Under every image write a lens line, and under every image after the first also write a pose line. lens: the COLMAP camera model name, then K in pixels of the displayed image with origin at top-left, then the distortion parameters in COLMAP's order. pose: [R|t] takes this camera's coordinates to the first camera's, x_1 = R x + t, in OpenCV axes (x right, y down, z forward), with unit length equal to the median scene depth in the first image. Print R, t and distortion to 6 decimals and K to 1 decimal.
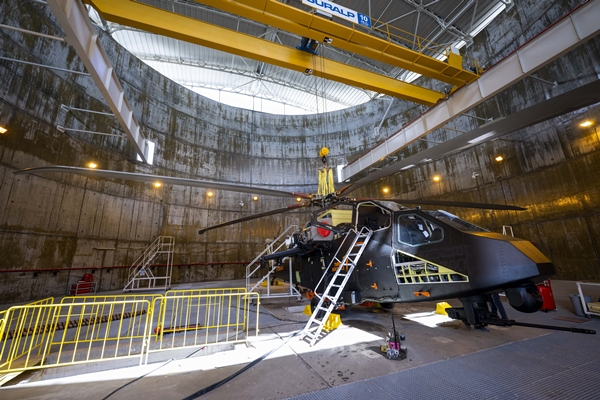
lens RADIAL K [[239.5, 0, 298.6], [0, 239.5, 201.8], [0, 0, 1]] dist [-0.000520, 0.000001]
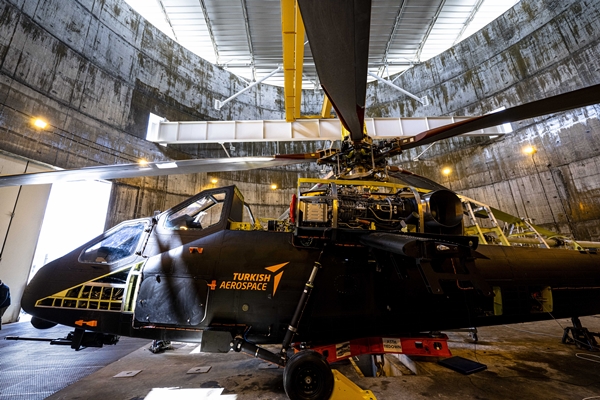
lens RADIAL K [[236.6, 0, 299.3], [0, 236.6, 199.7], [0, 0, 1]] dist [-0.000771, 0.000177]
pose [[-0.329811, -0.215658, -0.919084, 0.289236], [0.277521, 0.908393, -0.312737, 0.098259], [0.902334, -0.358209, -0.239748, 0.440751]]
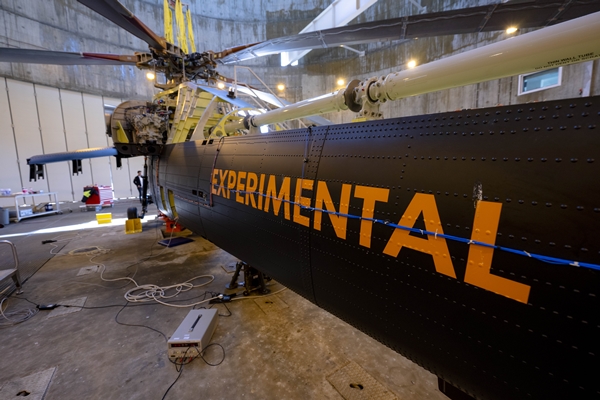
lens RADIAL K [[235.7, 0, 298.1], [0, 235.7, 199.8], [0, 0, 1]] dist [-0.000616, -0.000095]
pose [[-0.972265, 0.079915, -0.219803, -0.001599], [0.108744, 0.986513, -0.122341, 0.187185], [0.207062, -0.142850, -0.967843, 0.703816]]
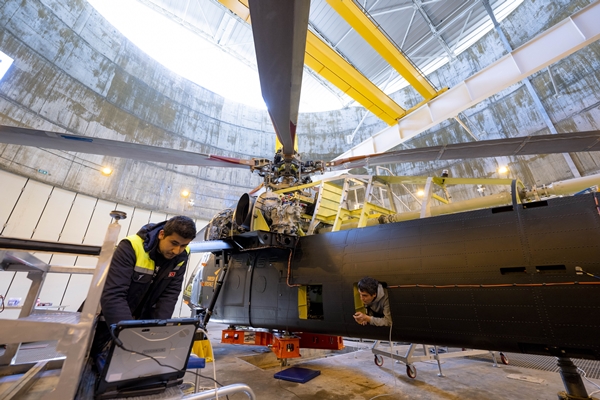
lens RADIAL K [[235.7, 0, 298.1], [0, 235.7, 199.8], [0, 0, 1]] dist [-0.000616, -0.000095]
pose [[-0.956855, -0.076196, -0.280397, 0.115045], [0.106274, 0.806369, -0.581786, 0.186092], [0.270434, -0.586483, -0.763481, 0.646267]]
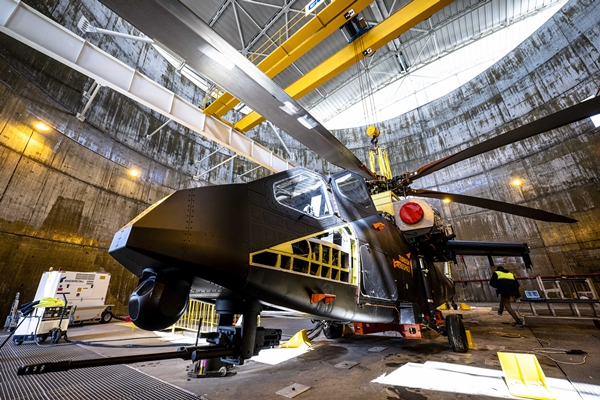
lens RADIAL K [[236.6, 0, 299.3], [0, 236.6, 199.7], [0, 0, 1]] dist [-0.000771, 0.000177]
pose [[0.507946, -0.297993, -0.808202, 0.261936], [0.212598, 0.952599, -0.217619, 0.061363], [0.834741, -0.061283, 0.547222, 0.163593]]
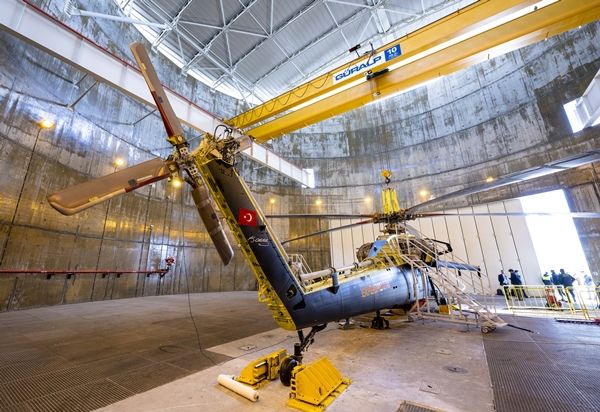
lens RADIAL K [[257.5, 0, 270.2], [0, 257.5, 195.5], [0, 0, 1]] dist [-0.000998, -0.000064]
pose [[-0.532863, 0.270909, 0.801664, -0.254593], [-0.185672, 0.886850, -0.423111, 0.231272], [-0.825580, -0.374307, -0.422270, 0.905322]]
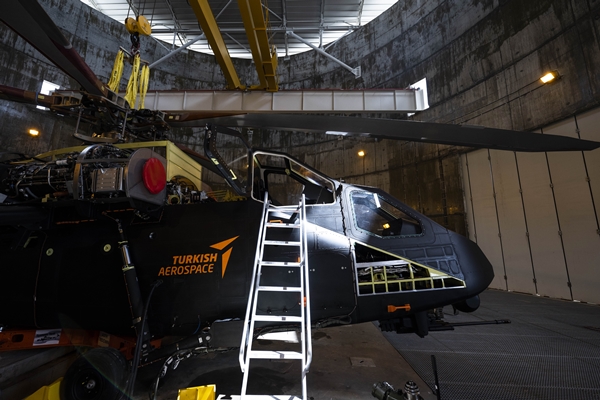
lens RADIAL K [[235.4, 0, 297.0], [0, 235.4, 201.7], [0, 0, 1]] dist [-0.001444, -0.000005]
pose [[0.391736, 0.212000, 0.895320, -0.056042], [-0.255122, 0.959964, -0.115681, 0.050522], [-0.884000, -0.183099, 0.430139, 0.211758]]
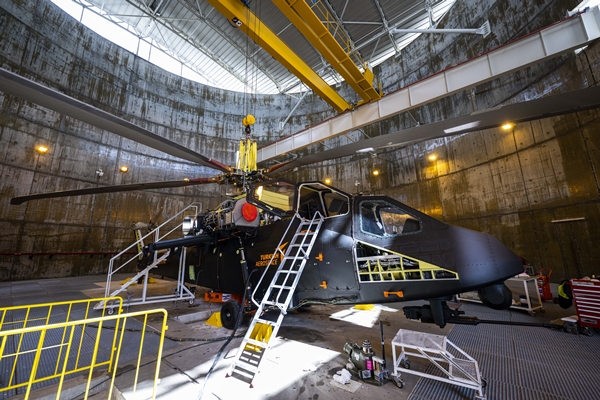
lens RADIAL K [[236.0, 0, 300.0], [0, 236.0, 200.0], [0, 0, 1]] dist [-0.000725, 0.000078]
pose [[0.872529, 0.126744, 0.471835, -0.041484], [-0.135179, 0.990690, -0.016142, 0.023931], [-0.469488, -0.049698, 0.881539, 0.090997]]
